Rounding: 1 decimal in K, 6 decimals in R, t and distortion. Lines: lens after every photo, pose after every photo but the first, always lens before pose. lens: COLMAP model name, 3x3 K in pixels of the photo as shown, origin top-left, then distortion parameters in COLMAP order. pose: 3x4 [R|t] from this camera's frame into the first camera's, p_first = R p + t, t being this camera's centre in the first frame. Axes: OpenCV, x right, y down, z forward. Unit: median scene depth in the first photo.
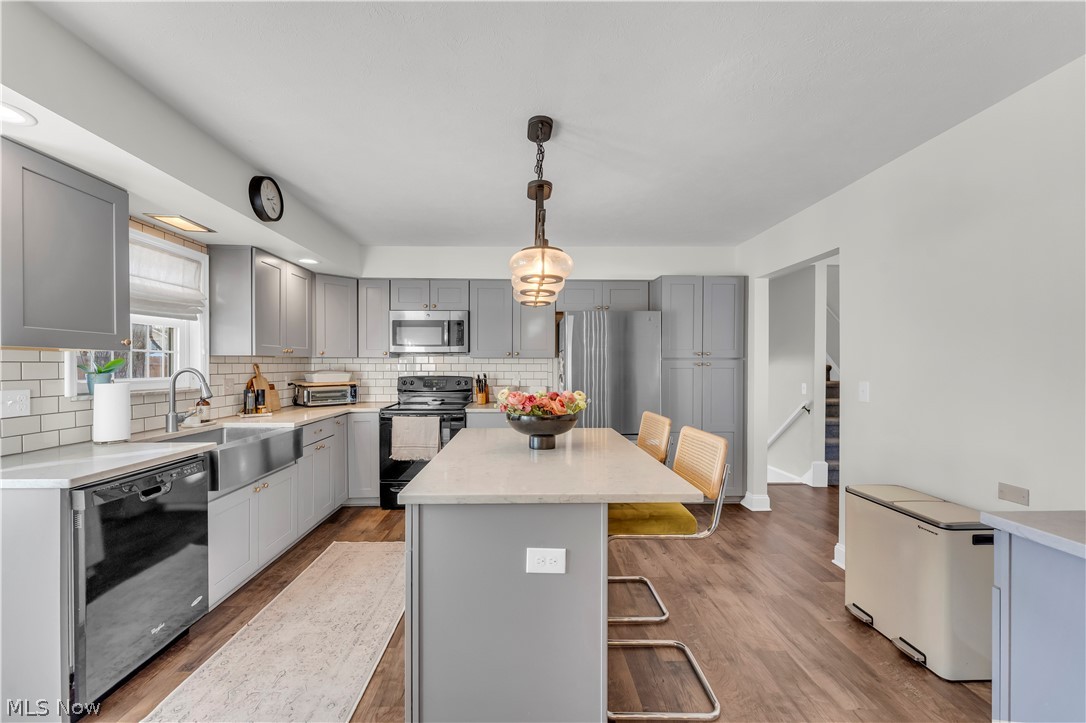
lens RADIAL K [[439.3, 0, 537.7], [0, 439.3, 365.4], [0, 0, 1]] dist [-0.000268, -0.000529]
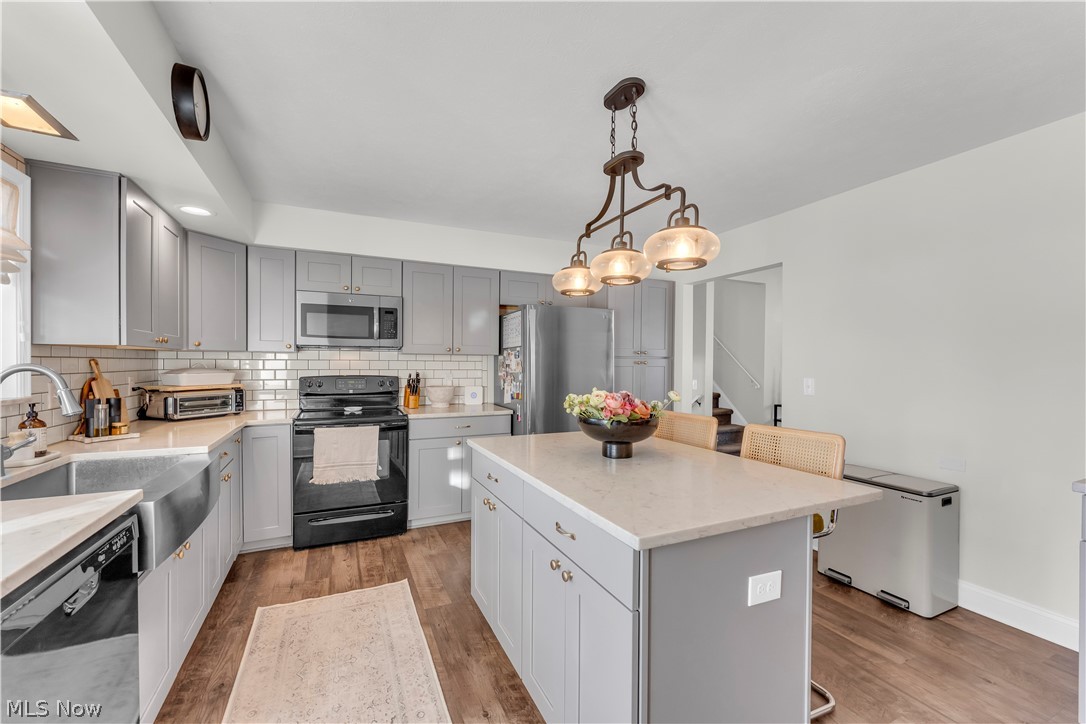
lens RADIAL K [[439.3, 0, 537.7], [0, 439.3, 365.9], [0, 0, 1]] dist [-0.000268, -0.000529]
pose [[0.921168, 0.002034, 0.389160, -0.325784], [-0.004229, 0.999980, 0.004782, 0.001497], [-0.389142, -0.006051, 0.921158, 0.167103]]
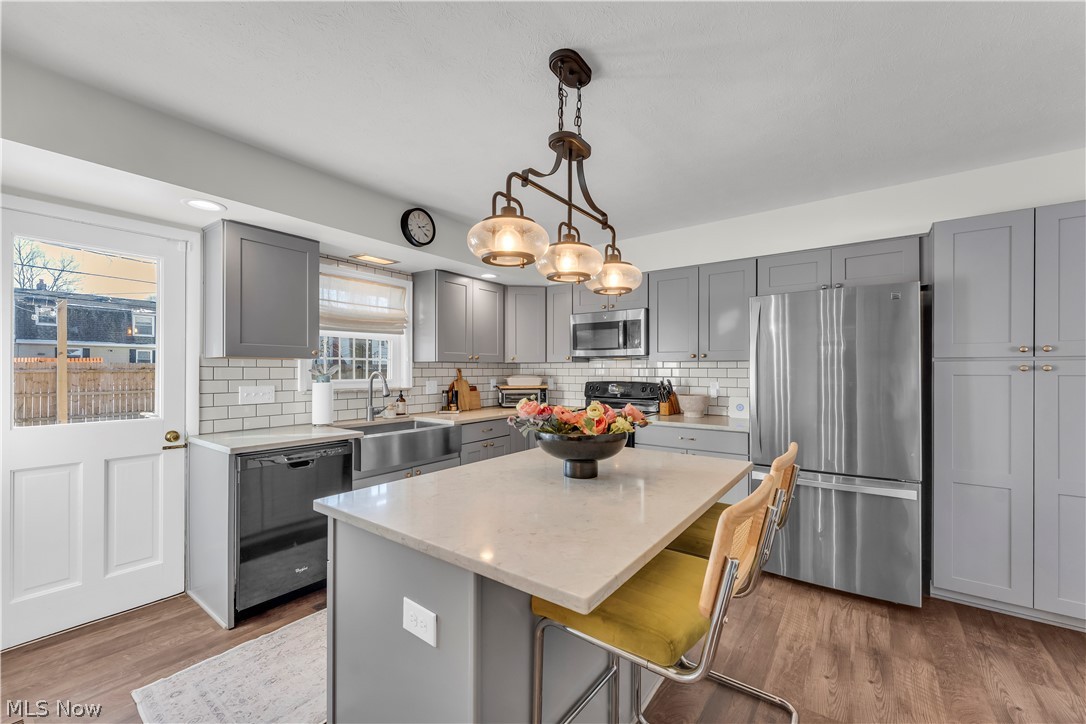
lens RADIAL K [[442.4, 0, 538.5], [0, 442.4, 367.3], [0, 0, 1]] dist [0.000448, -0.000163]
pose [[0.782919, -0.003850, -0.622112, 0.297305], [-0.000648, 0.999975, -0.007005, 0.001172], [0.622123, 0.005888, 0.782897, 0.229318]]
